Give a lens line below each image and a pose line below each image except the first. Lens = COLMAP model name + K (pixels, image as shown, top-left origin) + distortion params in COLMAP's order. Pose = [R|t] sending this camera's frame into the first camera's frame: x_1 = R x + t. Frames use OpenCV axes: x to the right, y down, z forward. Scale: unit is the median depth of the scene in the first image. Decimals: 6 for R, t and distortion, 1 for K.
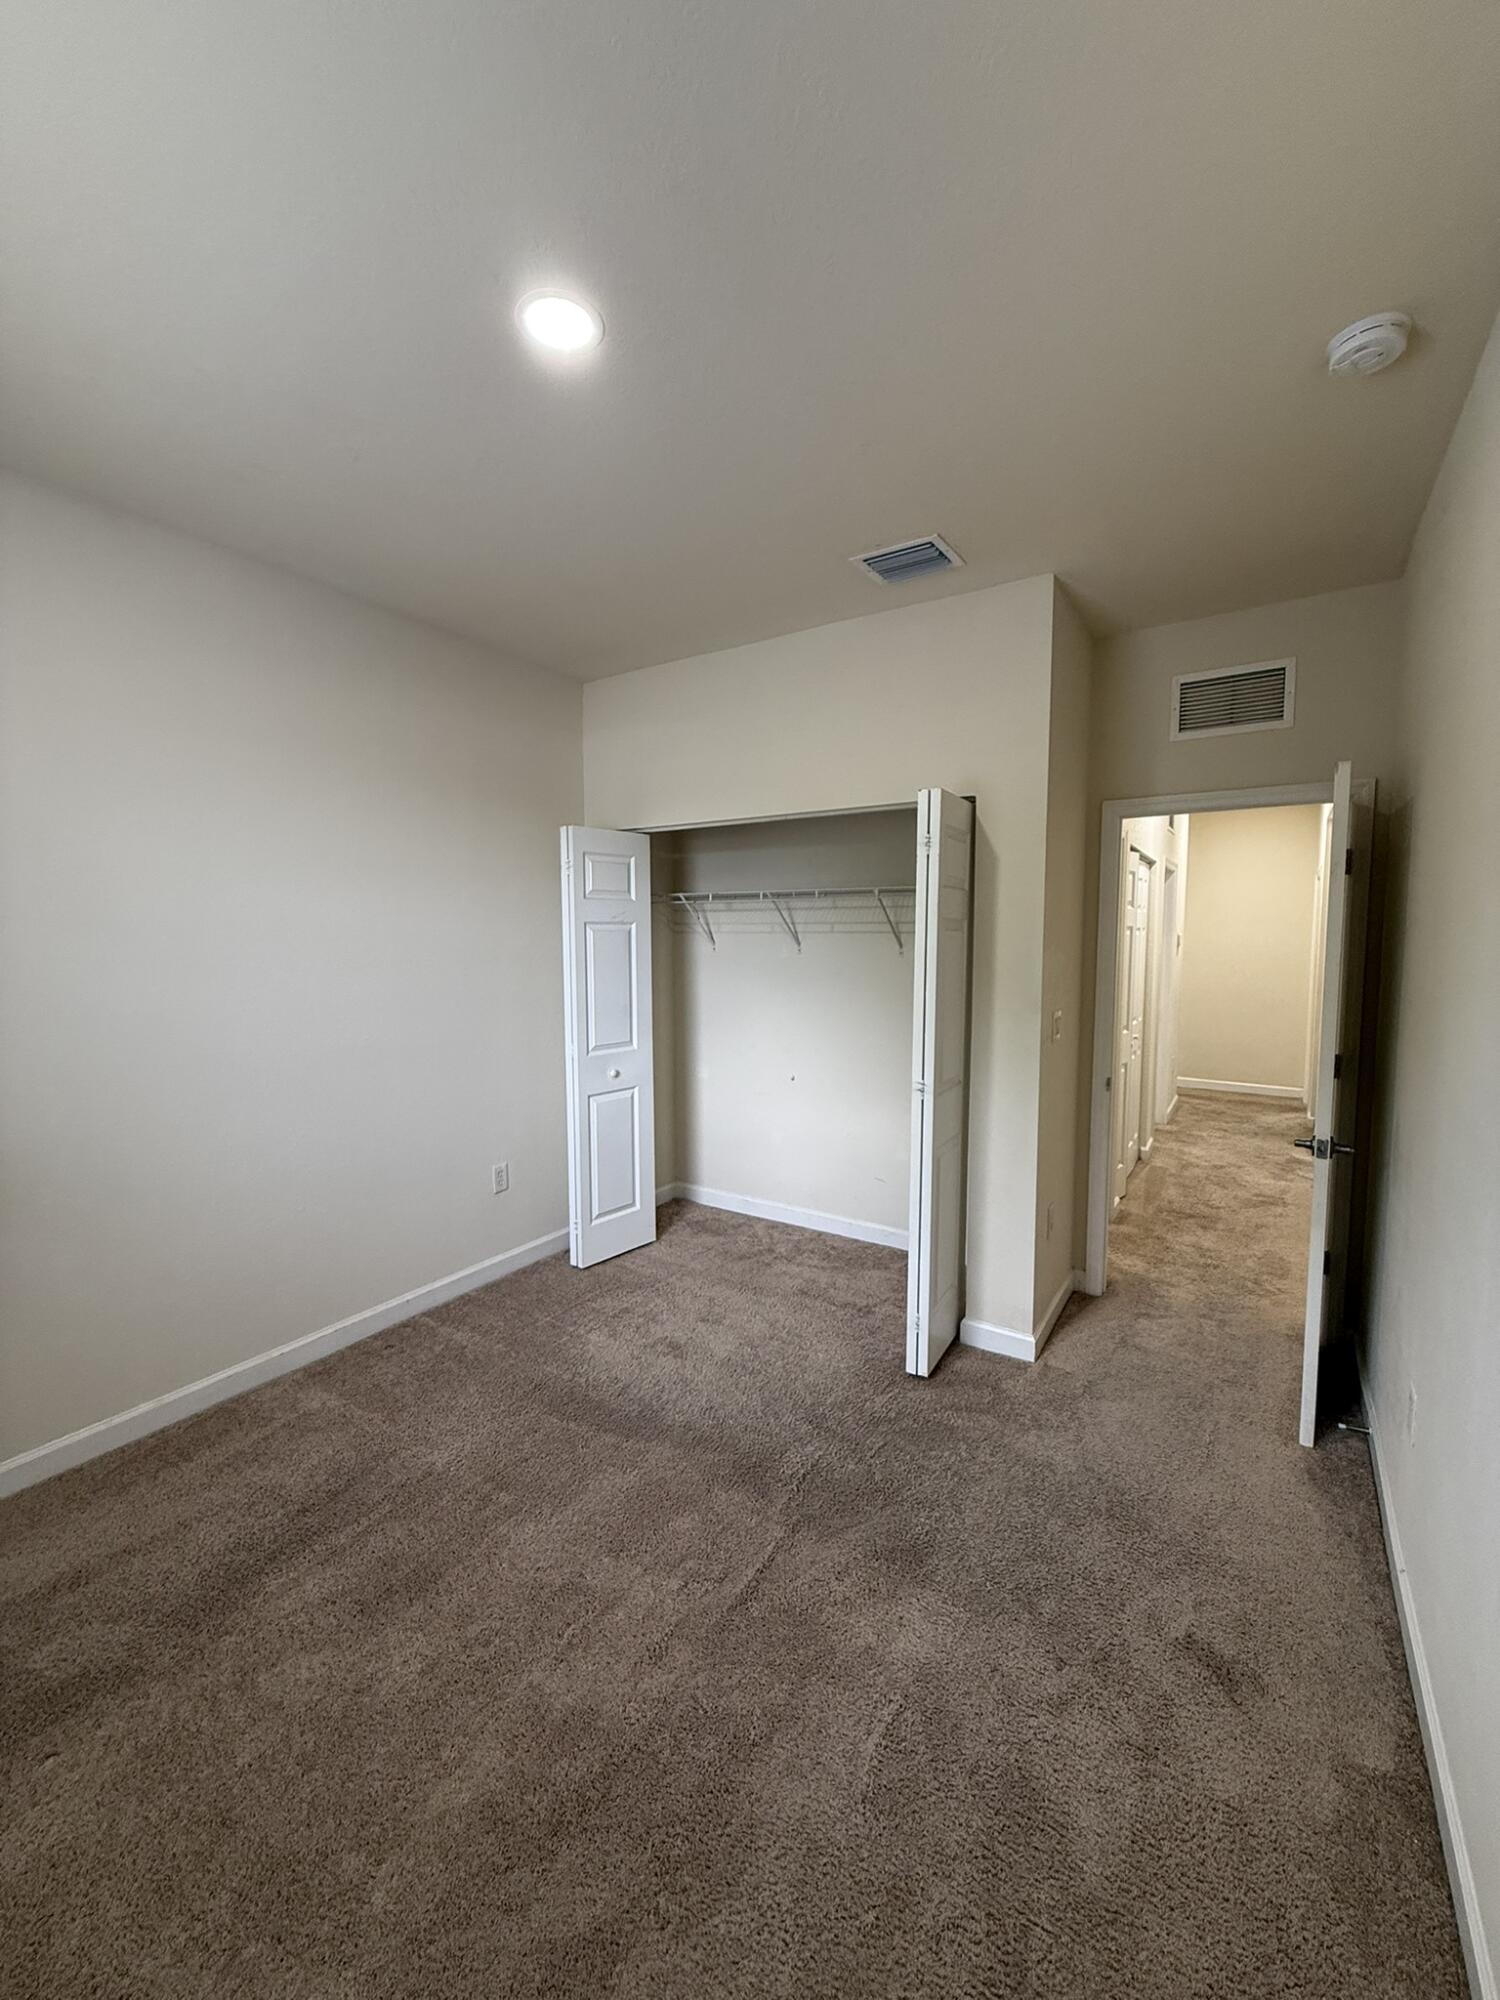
lens RADIAL K [[798.2, 0, 745.3], [0, 798.2, 999.6], [0, 0, 1]] dist [-0.002789, 0.001080]
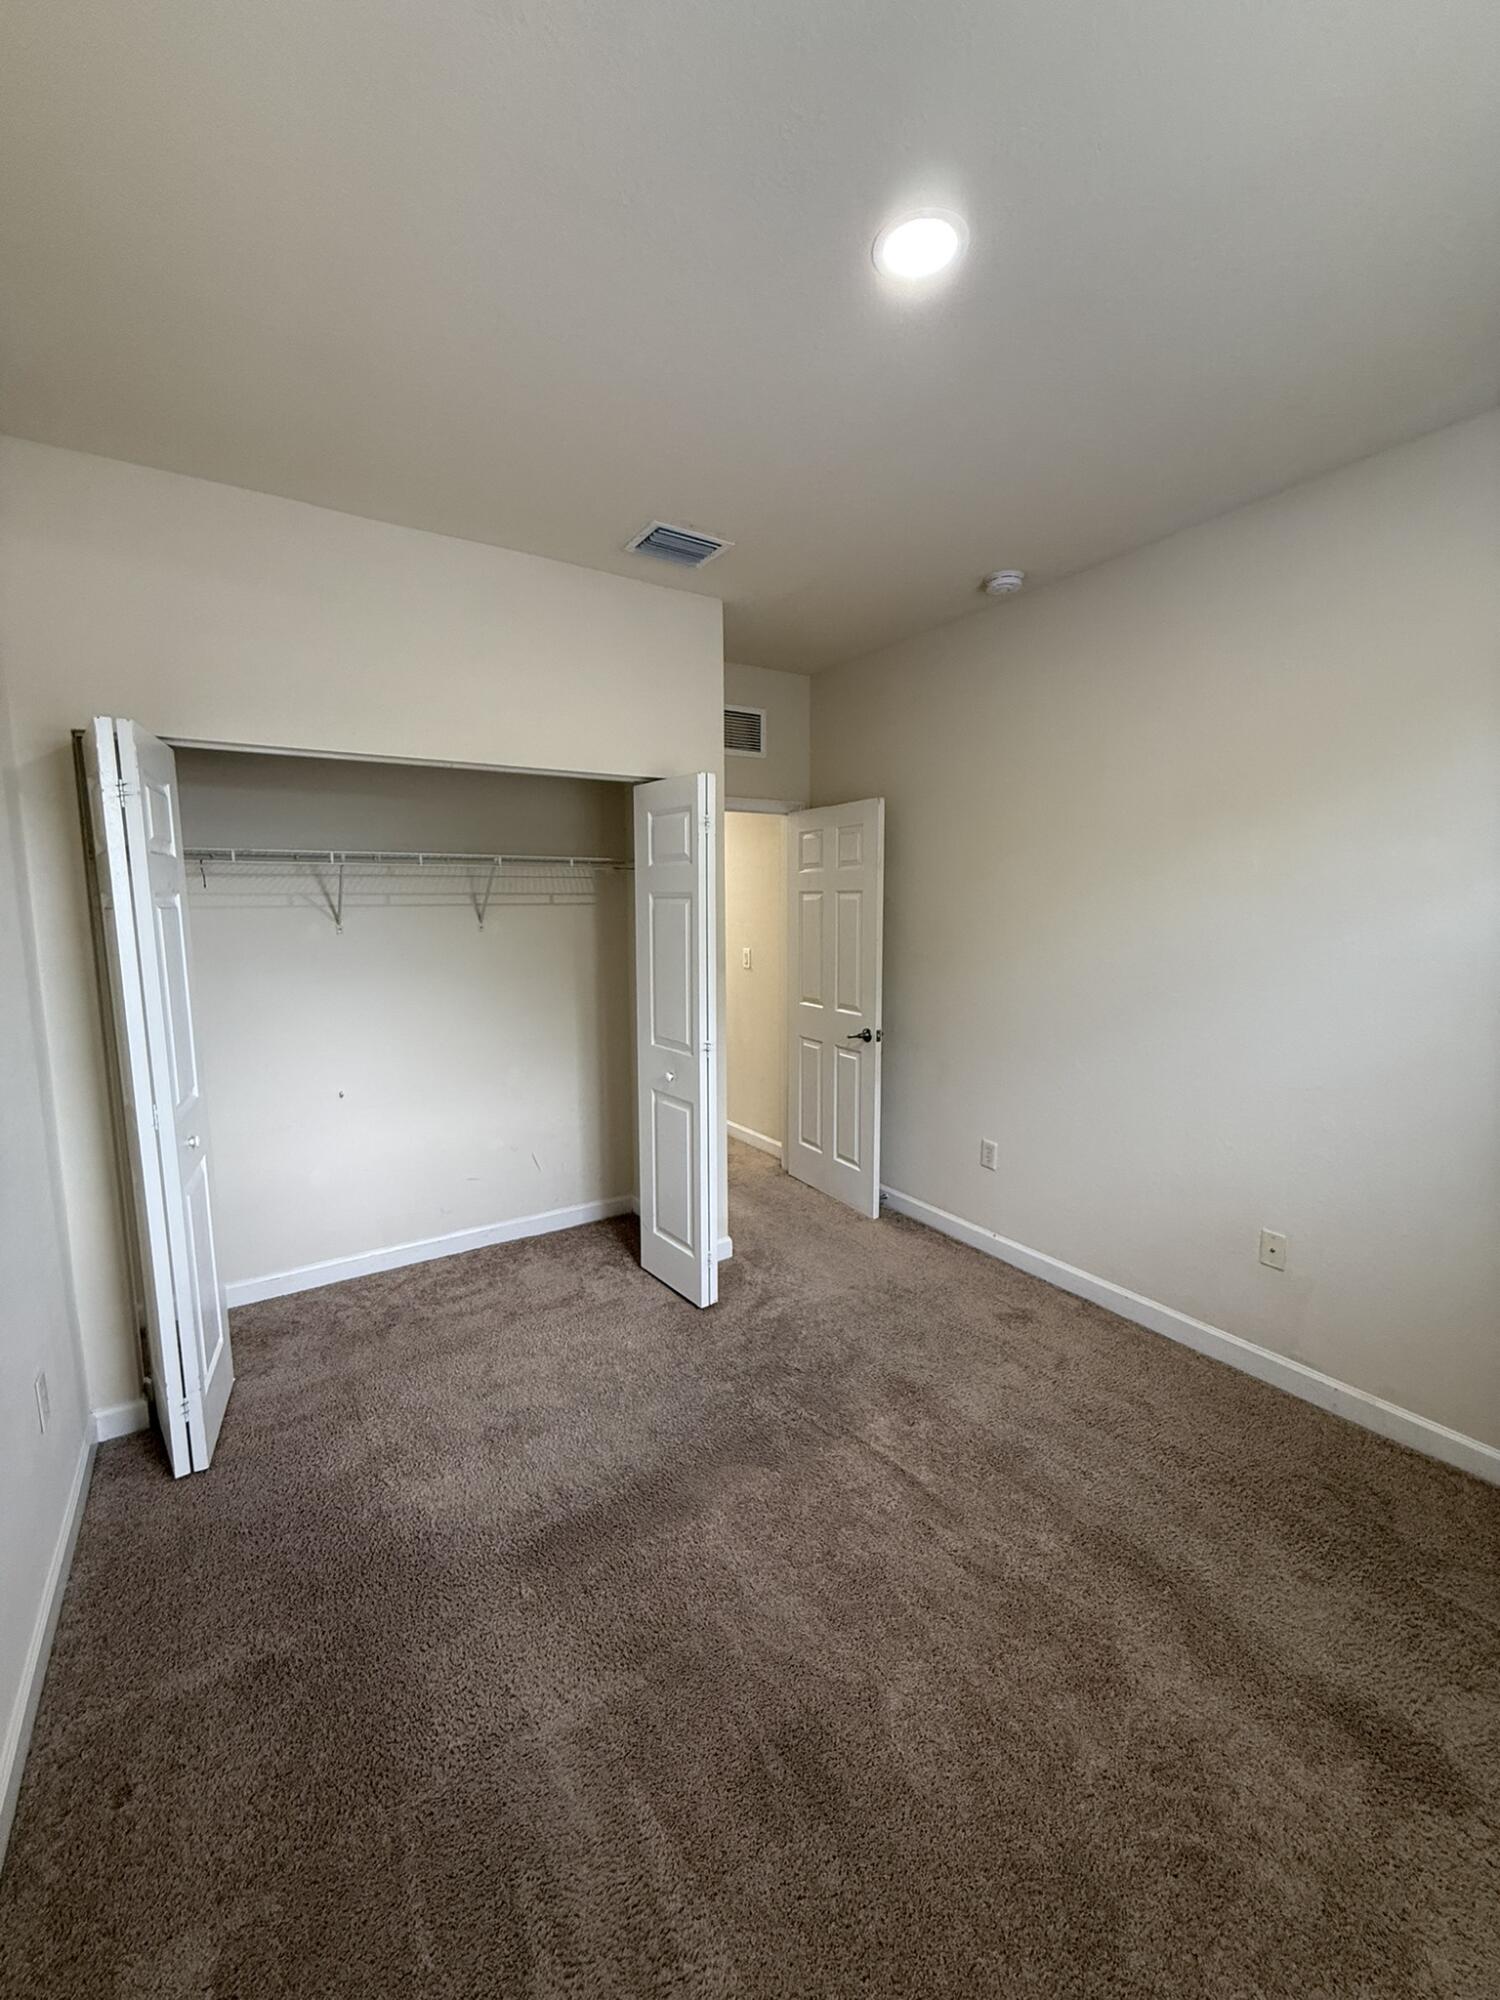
lens RADIAL K [[798.2, 0, 741.5], [0, 798.2, 998.7], [0, 0, 1]] dist [-0.002789, 0.001080]
pose [[0.401233, -0.116462, 0.908542, -0.584333], [0.082117, 0.992464, 0.090955, -0.039879], [-0.912288, 0.038112, 0.407773, 0.396337]]
